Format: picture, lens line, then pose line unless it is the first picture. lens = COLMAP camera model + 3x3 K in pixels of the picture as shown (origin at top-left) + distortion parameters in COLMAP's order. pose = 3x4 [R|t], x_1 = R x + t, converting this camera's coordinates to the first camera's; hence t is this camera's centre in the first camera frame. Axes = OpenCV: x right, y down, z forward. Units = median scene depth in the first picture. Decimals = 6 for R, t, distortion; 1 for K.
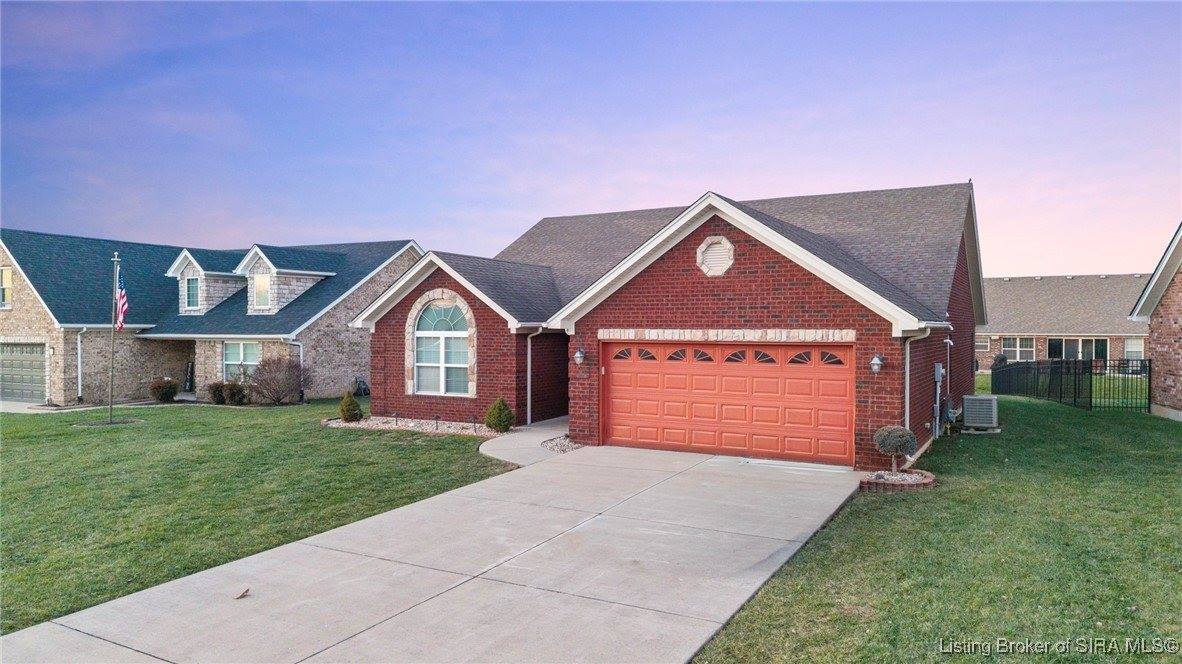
lens RADIAL K [[798.0, 0, 591.0], [0, 798.0, 332.0], [0, 0, 1]] dist [-0.001421, -0.004878]
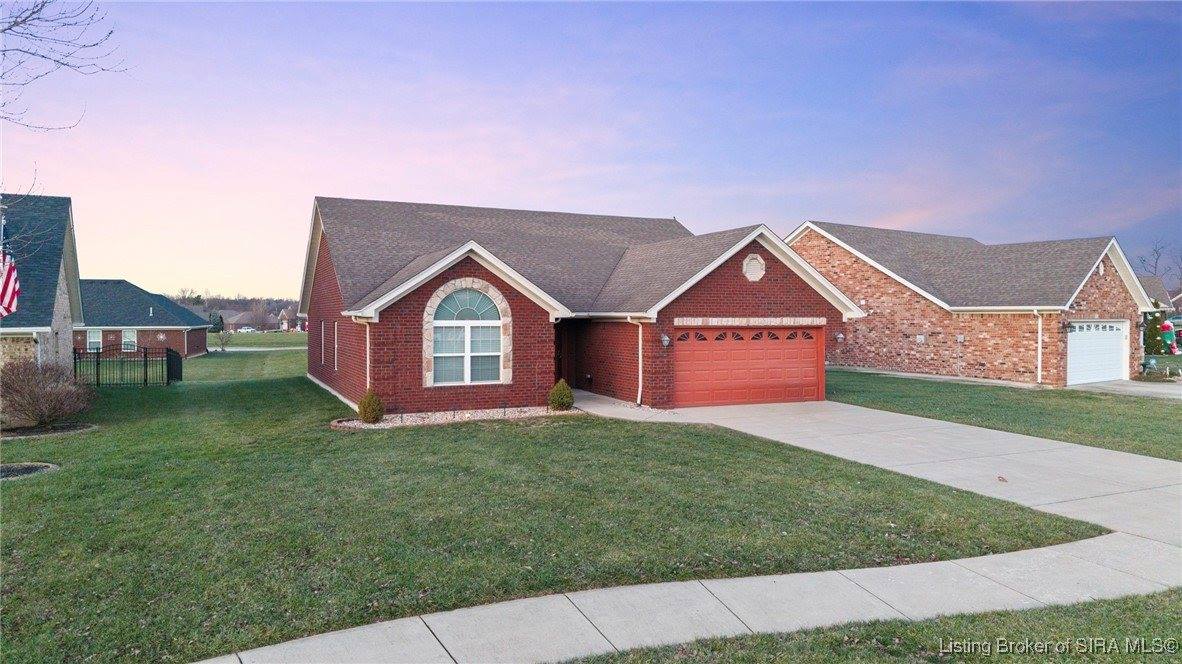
lens RADIAL K [[795.6, 0, 591.0], [0, 795.6, 332.0], [0, 0, 1]] dist [0.055234, -0.123059]
pose [[0.581756, -0.016289, 0.813201, -0.911282], [0.005302, 0.999854, 0.016235, -0.001912], [-0.813346, -0.005133, 0.581757, 0.294905]]
